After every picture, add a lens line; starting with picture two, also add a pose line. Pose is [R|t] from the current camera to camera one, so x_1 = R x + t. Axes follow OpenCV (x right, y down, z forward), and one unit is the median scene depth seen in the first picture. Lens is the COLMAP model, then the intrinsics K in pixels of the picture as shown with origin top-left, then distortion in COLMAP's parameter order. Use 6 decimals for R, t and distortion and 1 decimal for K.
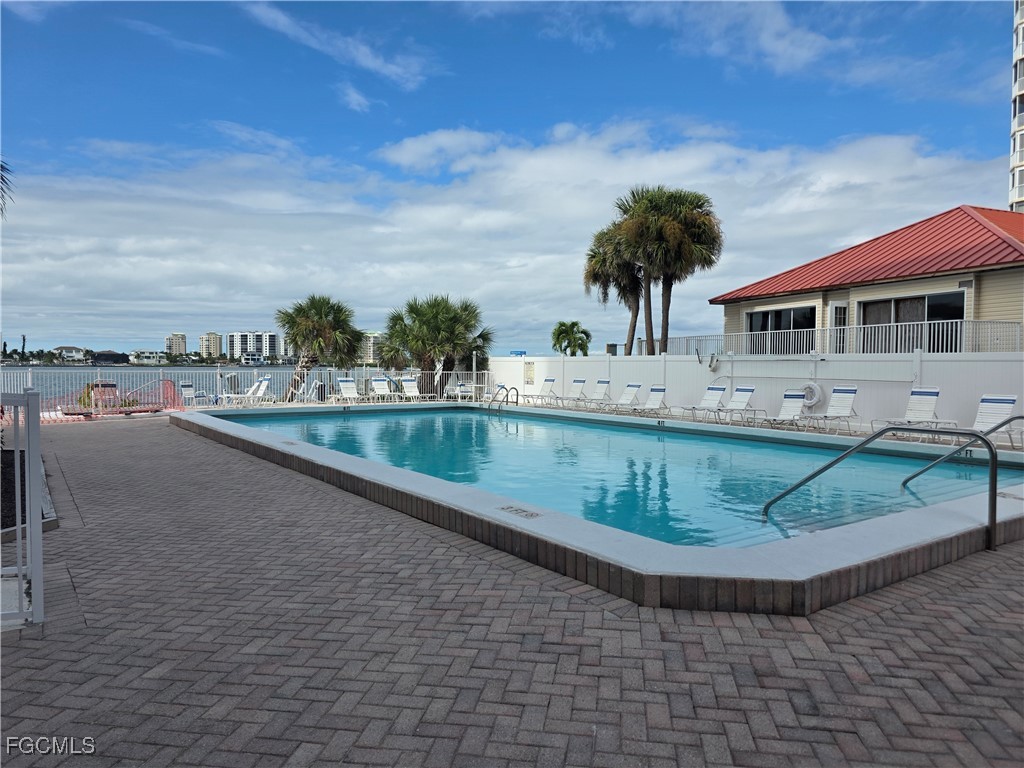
lens RADIAL K [[701.0, 0, 512.0], [0, 701.0, 384.0], [0, 0, 1]] dist [0.065557, -0.058374]
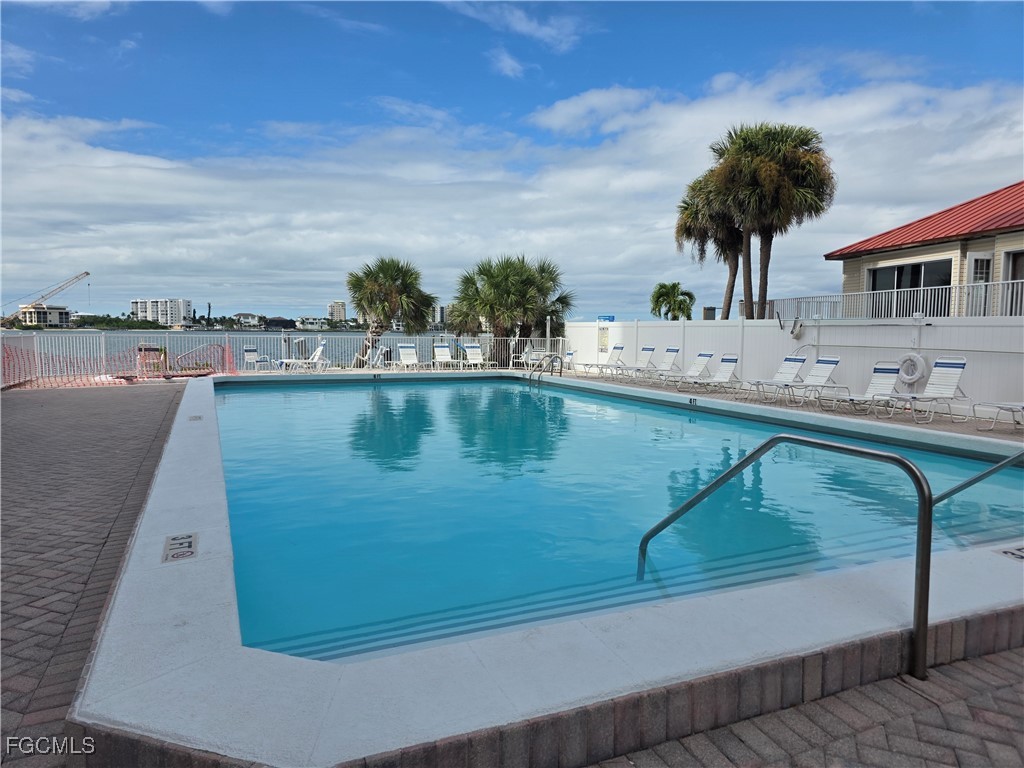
lens RADIAL K [[701.0, 0, 512.0], [0, 701.0, 384.0], [0, 0, 1]] dist [0.065557, -0.058374]
pose [[0.978286, 0.018770, -0.206407, 0.089030], [-0.008854, 0.998766, 0.048859, -0.001700], [0.207069, -0.045971, 0.977246, 0.072953]]
